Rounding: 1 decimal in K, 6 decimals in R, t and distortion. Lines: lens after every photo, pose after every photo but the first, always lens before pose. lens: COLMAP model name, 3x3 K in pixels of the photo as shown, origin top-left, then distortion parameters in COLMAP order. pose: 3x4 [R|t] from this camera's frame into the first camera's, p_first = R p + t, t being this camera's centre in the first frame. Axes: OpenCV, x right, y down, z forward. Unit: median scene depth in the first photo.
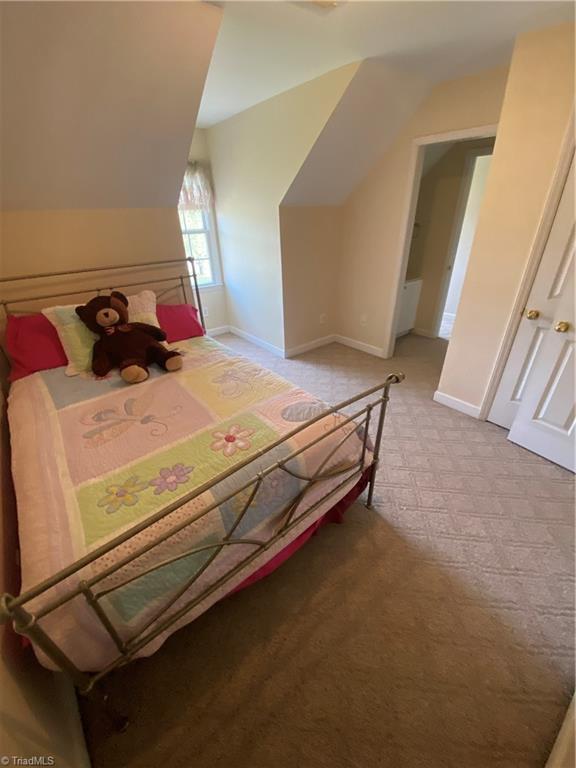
lens RADIAL K [[304.3, 0, 288.0], [0, 304.3, 384.0], [0, 0, 1]] dist [0.047751, -0.000064]
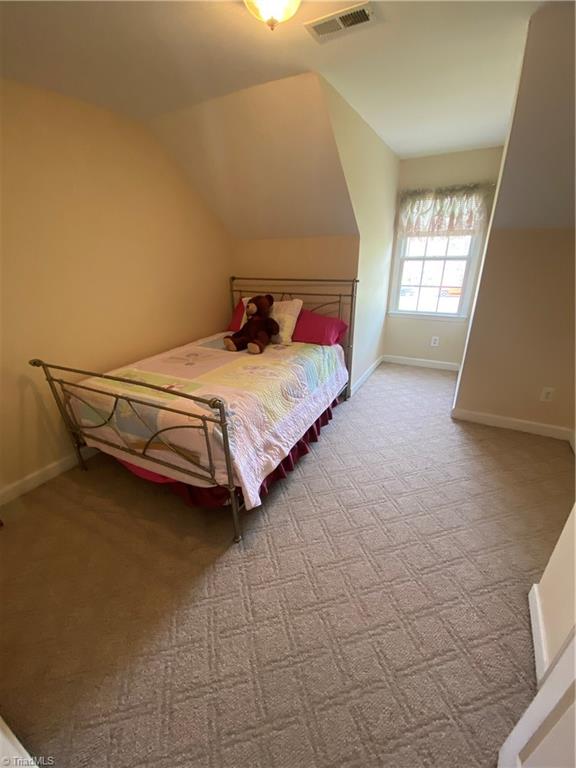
lens RADIAL K [[304.3, 0, 288.0], [0, 304.3, 384.0], [0, 0, 1]] dist [0.047751, -0.000064]
pose [[0.394450, 0.379389, -0.836943, 1.031887], [-0.436404, 0.878869, 0.192718, -0.299150], [0.808679, 0.289228, 0.512236, 0.554822]]
